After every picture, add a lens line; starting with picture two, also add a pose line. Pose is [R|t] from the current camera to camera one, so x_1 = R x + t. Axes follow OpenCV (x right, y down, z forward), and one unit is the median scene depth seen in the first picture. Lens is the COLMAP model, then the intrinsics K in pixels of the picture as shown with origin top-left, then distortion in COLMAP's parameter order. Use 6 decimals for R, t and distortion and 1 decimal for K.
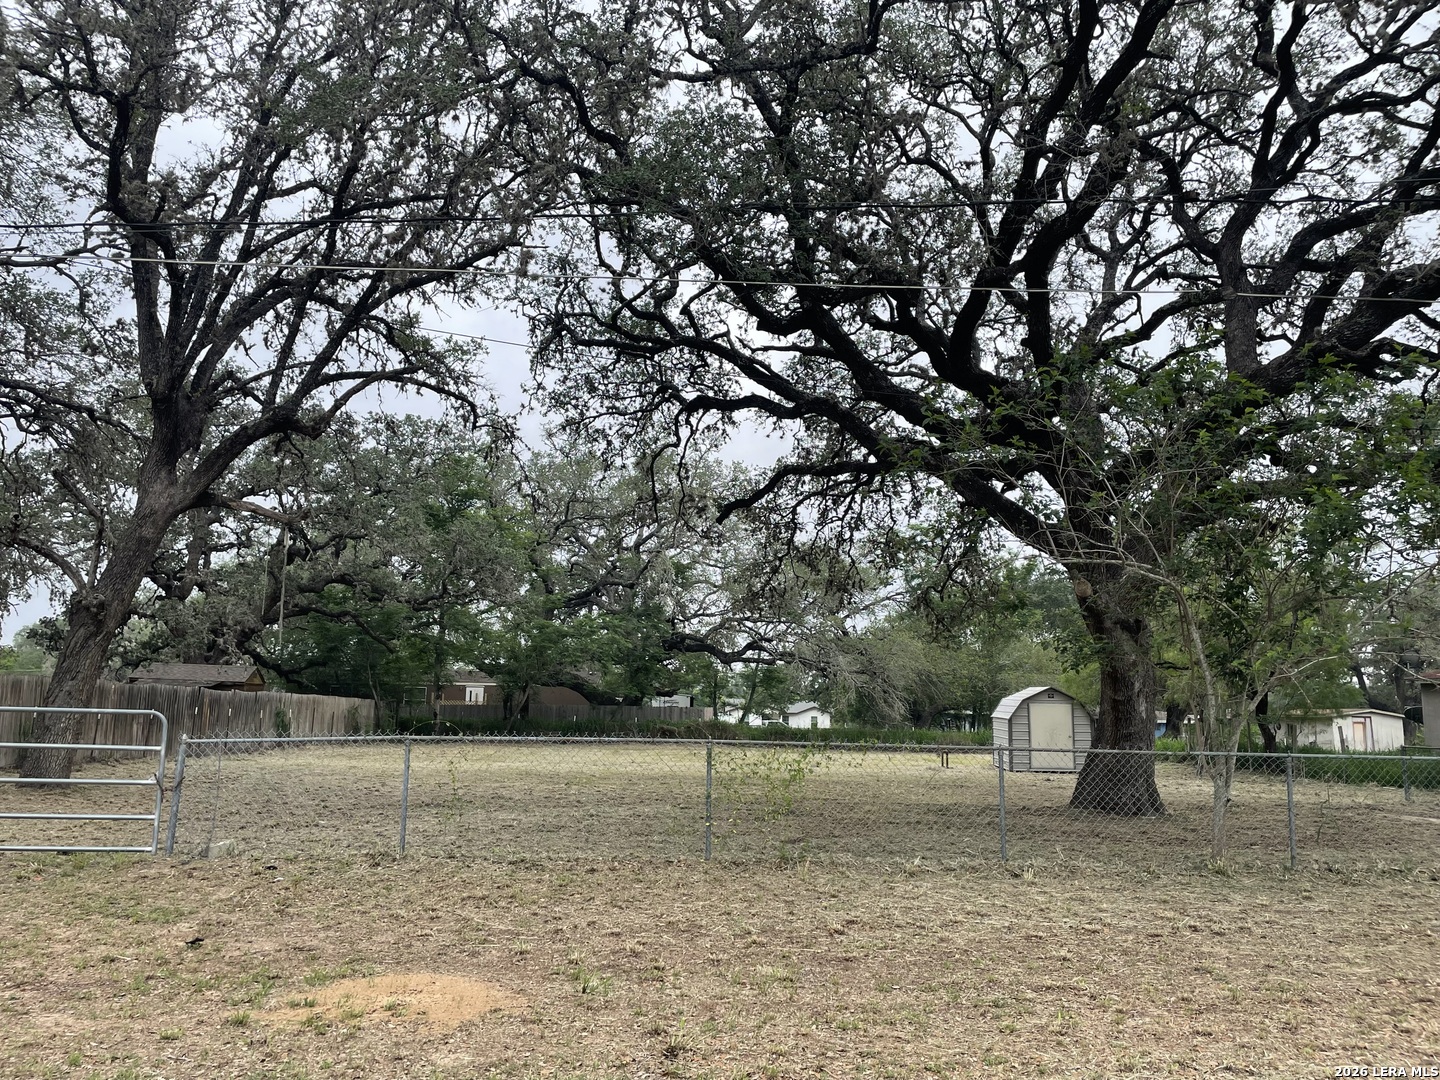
lens RADIAL K [[1114.4, 0, 721.3], [0, 1114.4, 539.2], [0, 0, 1]] dist [0.017090, -0.002025]
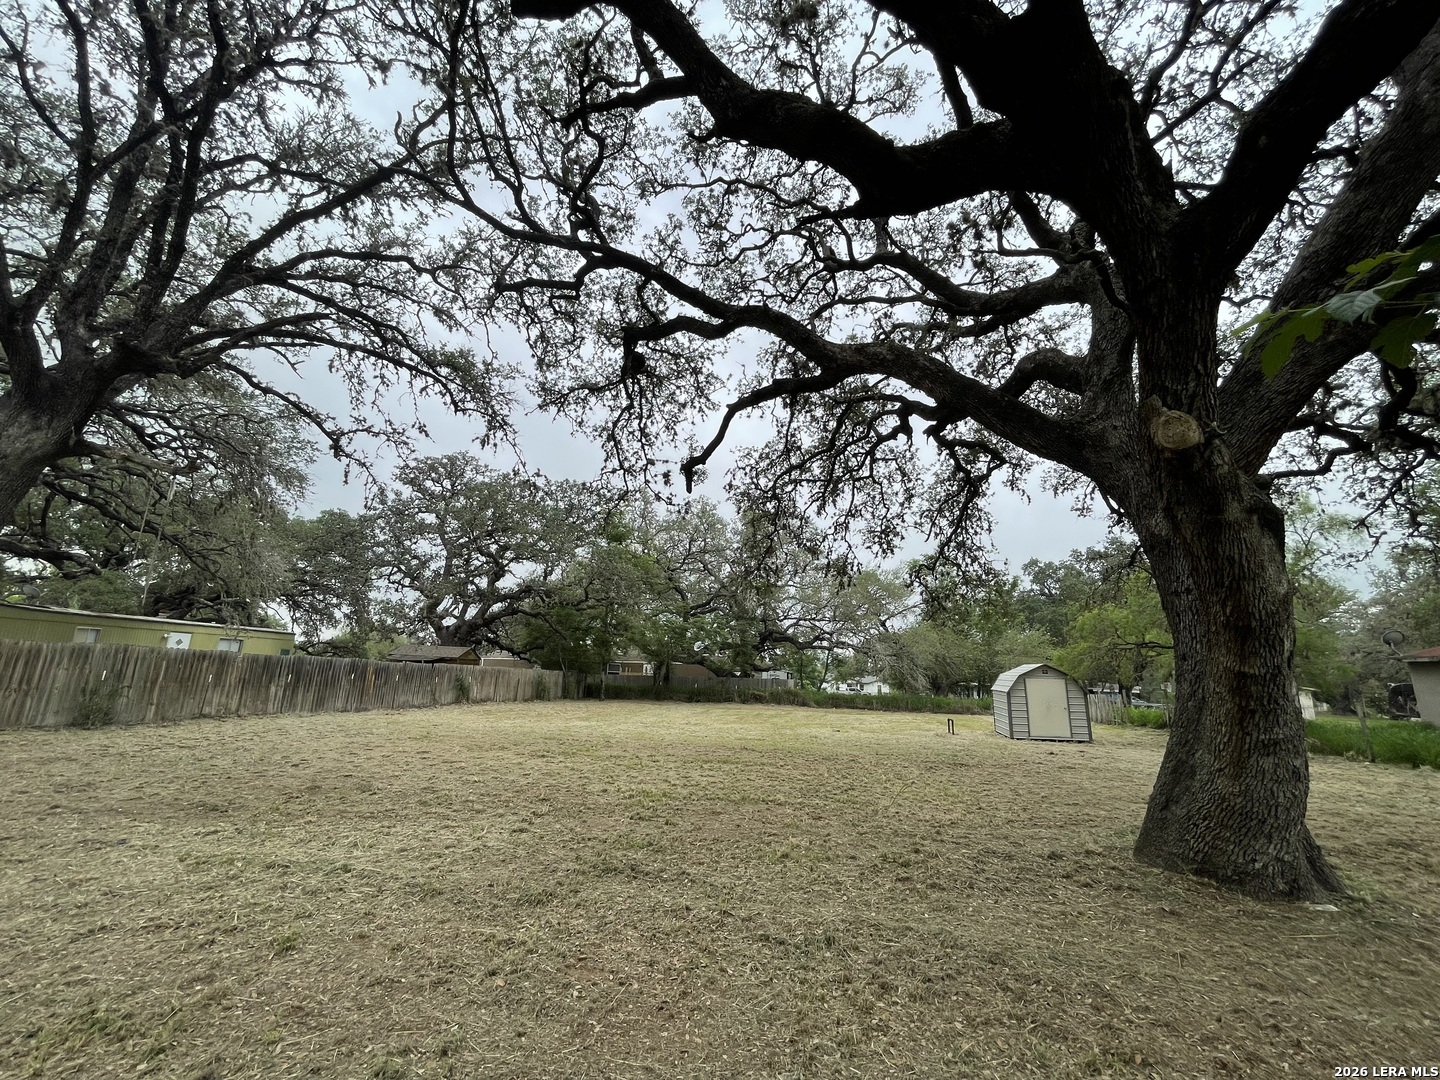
lens RADIAL K [[589.6, 0, 720.0], [0, 589.6, 533.9], [0, 0, 1]] dist [-0.003515, 0.000131]
pose [[0.982668, -0.035520, -0.181938, 0.049391], [0.018709, 0.995462, -0.093298, 0.029872], [0.184427, 0.088277, 0.978874, 0.202706]]
